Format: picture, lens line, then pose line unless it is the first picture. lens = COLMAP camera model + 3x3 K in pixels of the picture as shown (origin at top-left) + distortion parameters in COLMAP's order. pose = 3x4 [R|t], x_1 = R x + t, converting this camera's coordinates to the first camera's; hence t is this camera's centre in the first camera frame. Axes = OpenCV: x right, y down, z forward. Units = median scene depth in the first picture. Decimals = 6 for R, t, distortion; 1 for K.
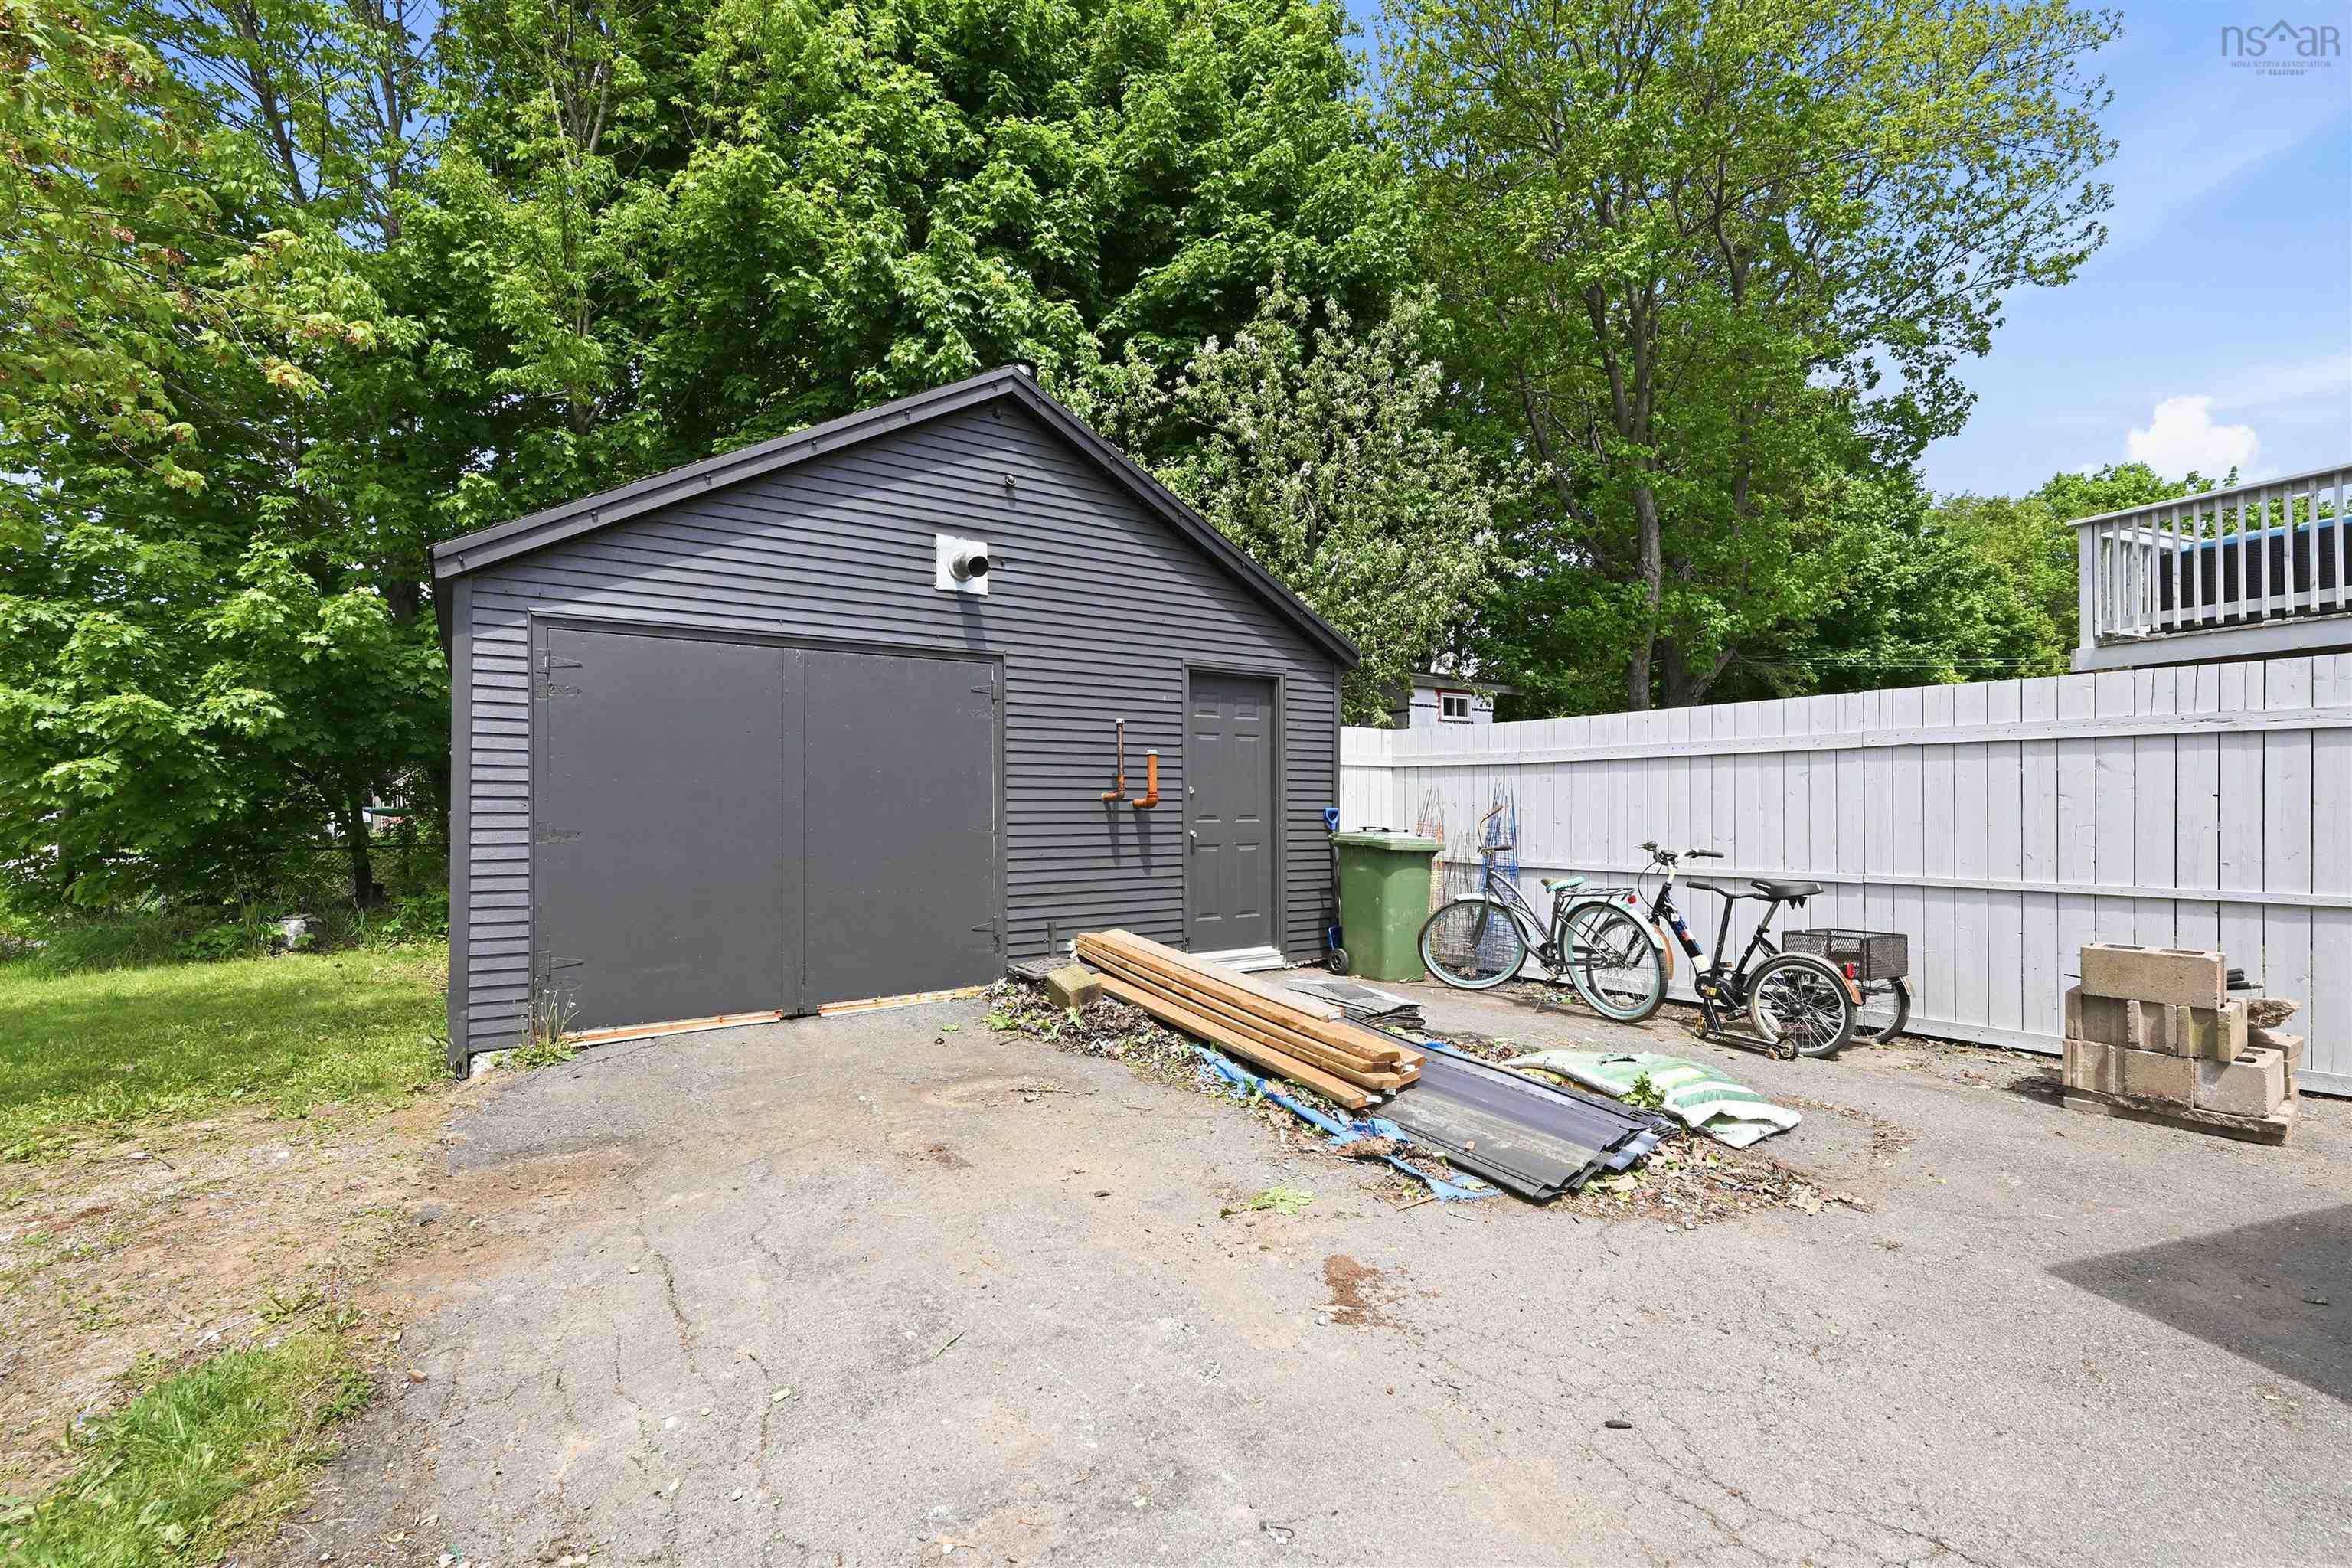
lens RADIAL K [[1056.1, 0, 1180.5], [0, 1056.1, 834.5], [0, 0, 1]] dist [-0.000606, 0.000043]
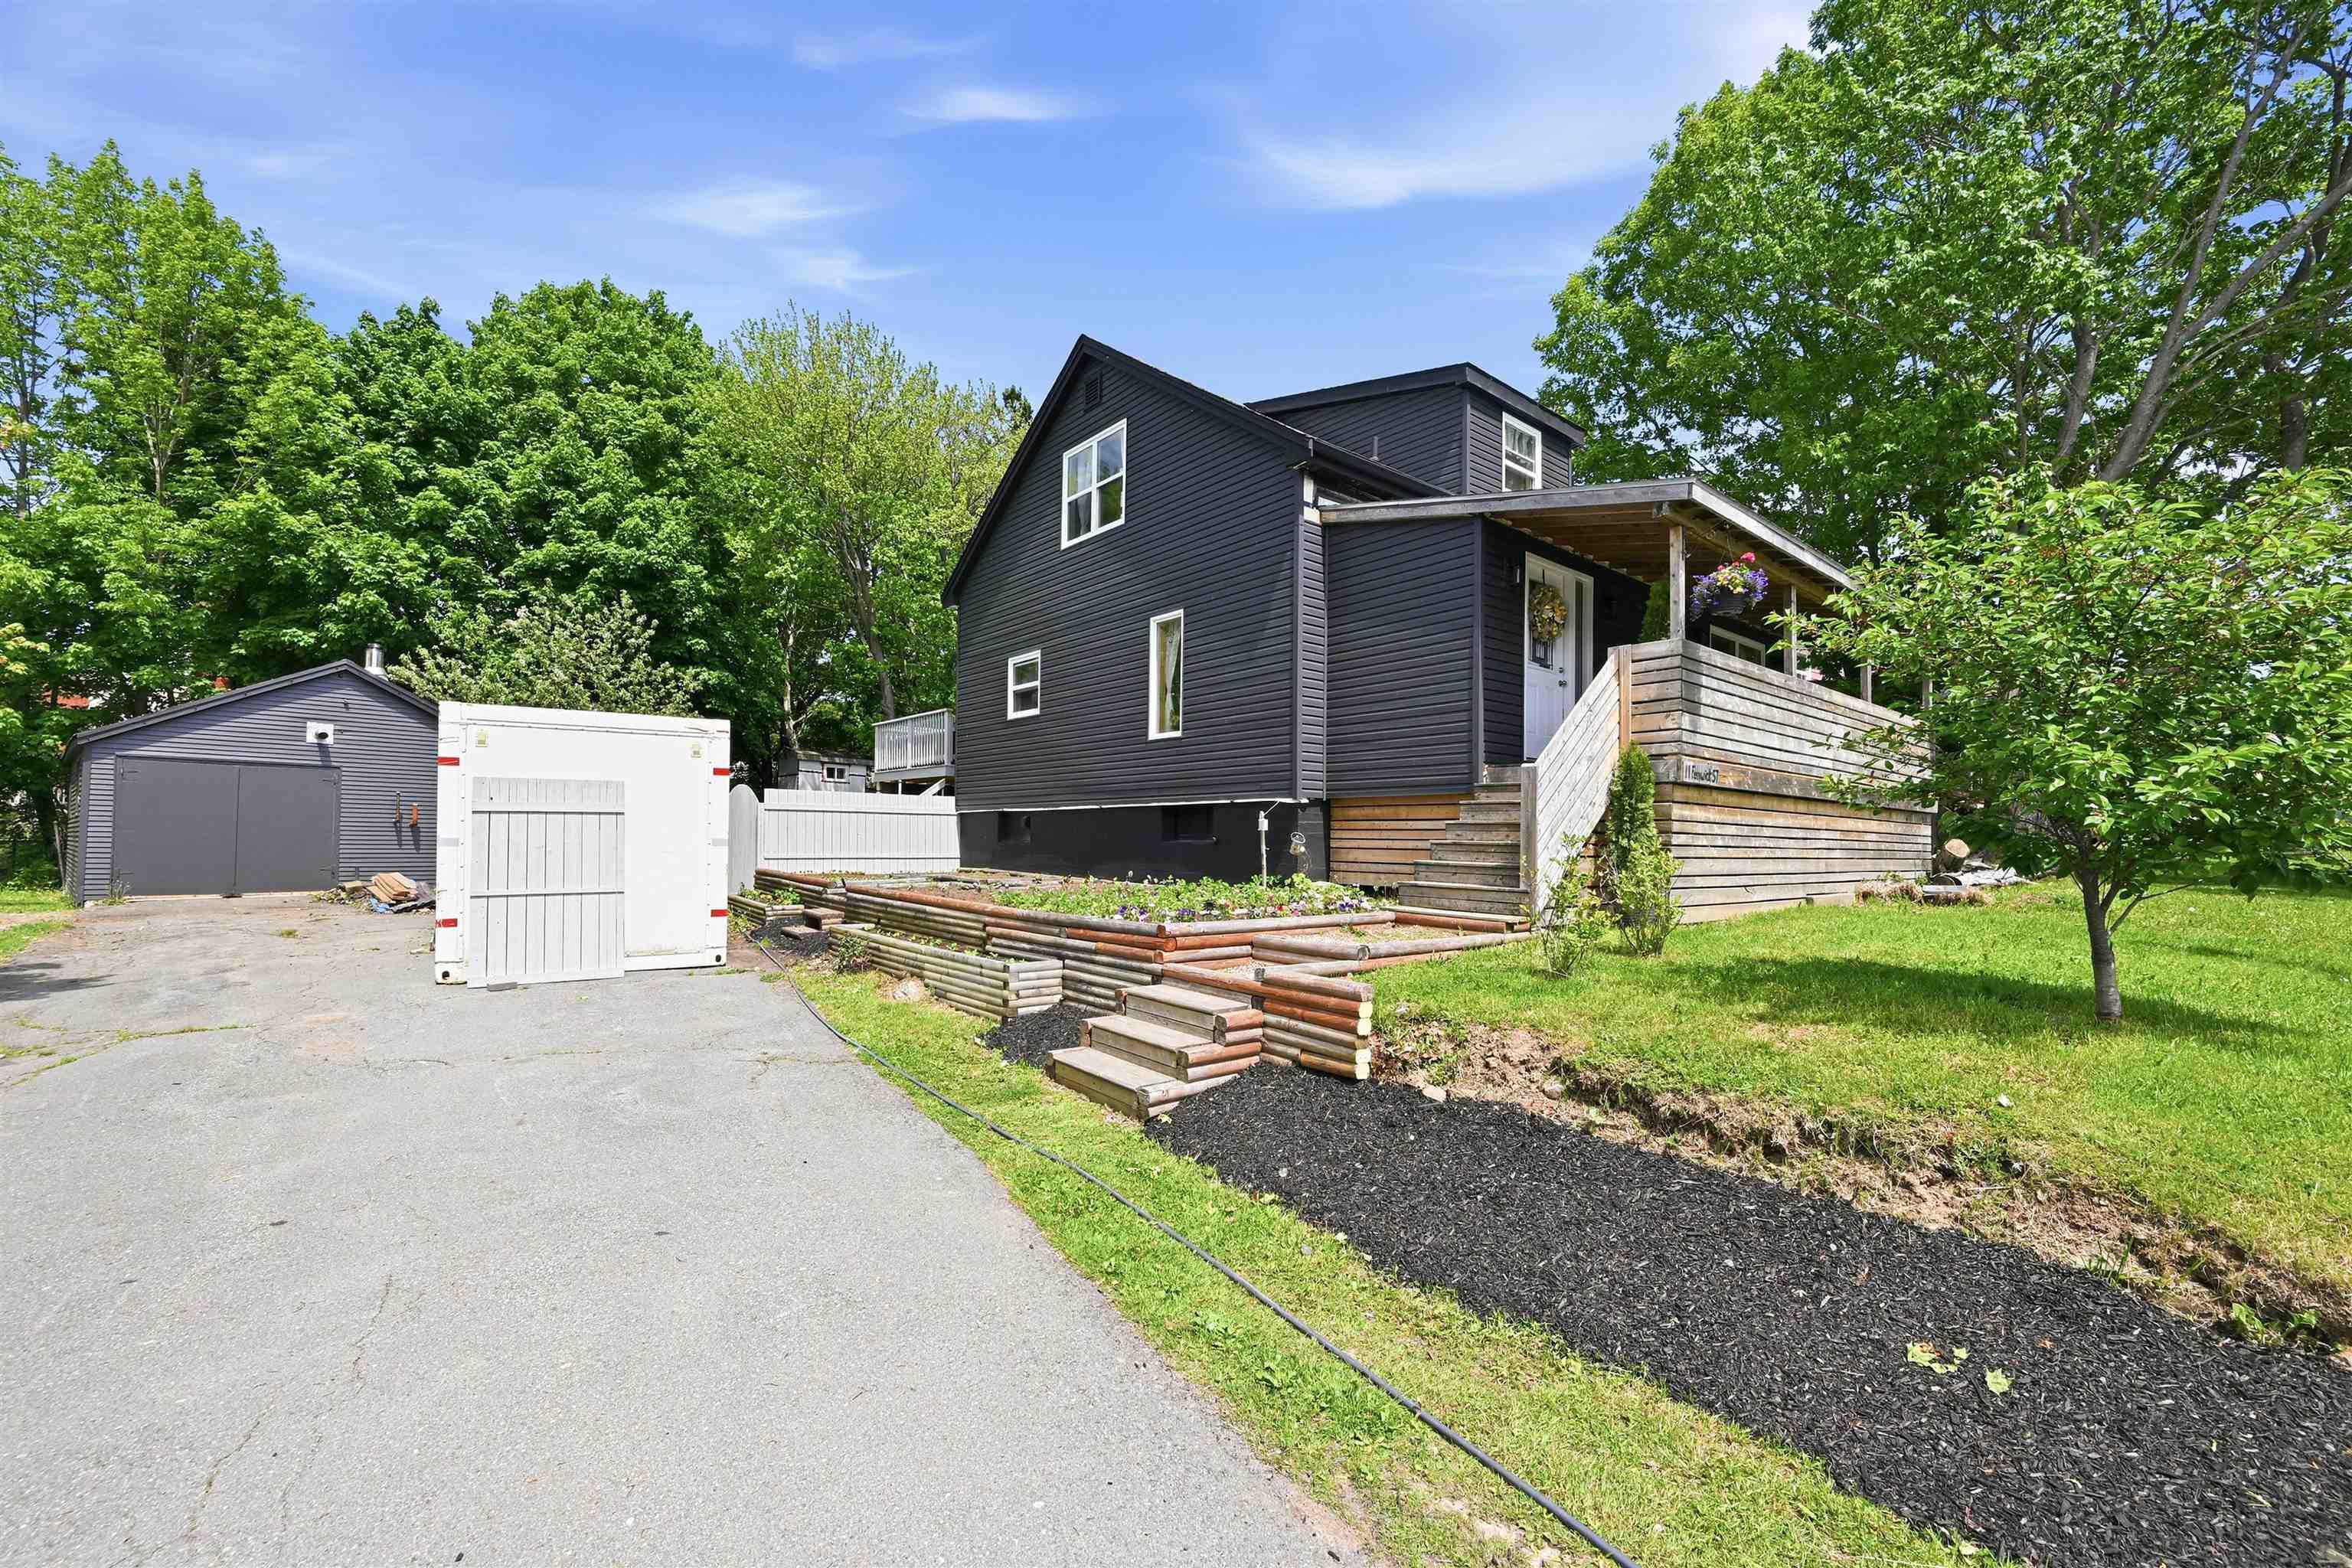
lens RADIAL K [[956.1, 0, 1169.6], [0, 956.1, 851.3], [0, 0, 1]] dist [-0.000100, -0.000215]
pose [[0.959479, 0.026648, 0.280519, 0.749628], [-0.023949, 0.999628, -0.013048, 0.014967], [-0.280762, 0.005801, 0.959760, -1.219270]]
